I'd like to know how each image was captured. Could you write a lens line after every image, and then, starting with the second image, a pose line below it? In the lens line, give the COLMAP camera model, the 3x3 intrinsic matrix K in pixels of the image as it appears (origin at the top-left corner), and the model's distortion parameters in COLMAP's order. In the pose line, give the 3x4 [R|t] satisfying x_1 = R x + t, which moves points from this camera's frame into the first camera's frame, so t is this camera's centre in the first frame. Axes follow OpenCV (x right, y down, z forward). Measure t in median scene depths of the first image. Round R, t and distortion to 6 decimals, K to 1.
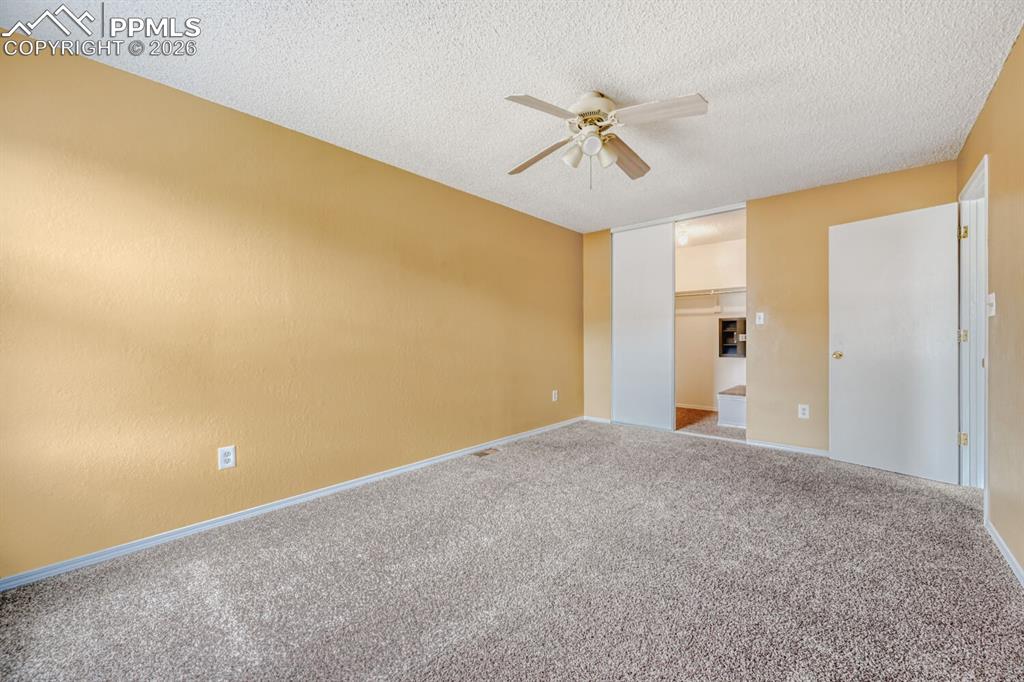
lens RADIAL K [[404.0, 0, 514.6], [0, 404.0, 343.0], [0, 0, 1]] dist [-0.000061, -0.000049]
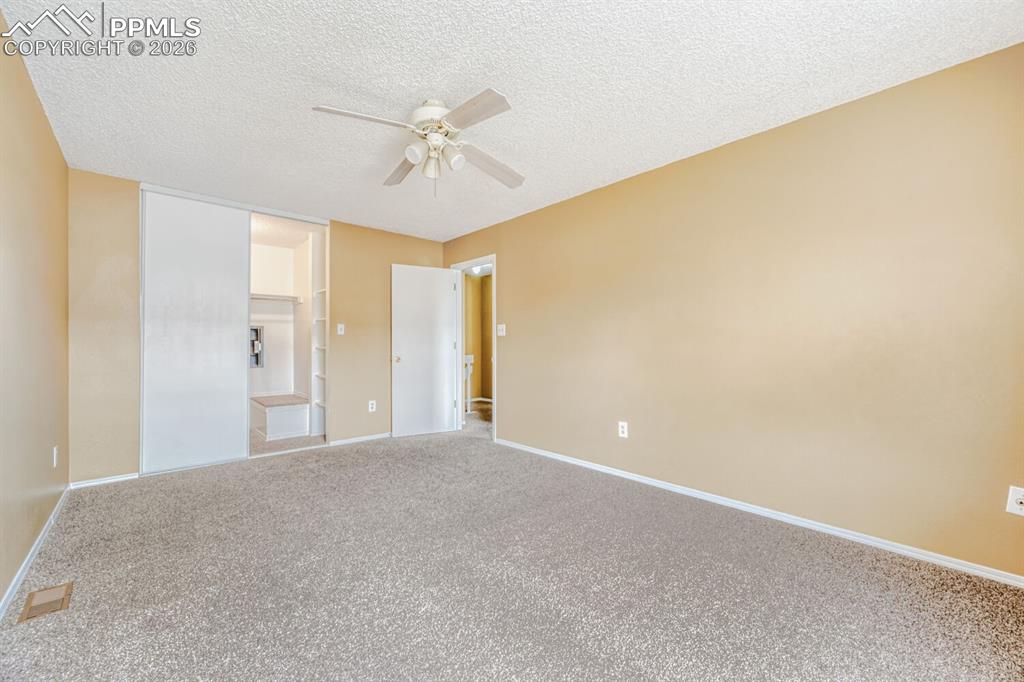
lens RADIAL K [[404.0, 0, 514.6], [0, 404.0, 343.0], [0, 0, 1]] dist [-0.000061, -0.000049]
pose [[0.089440, 0.011211, 0.995929, -0.409960], [0.015129, 0.999806, -0.012614, -0.001699], [-0.995877, 0.016196, 0.089253, 0.377391]]
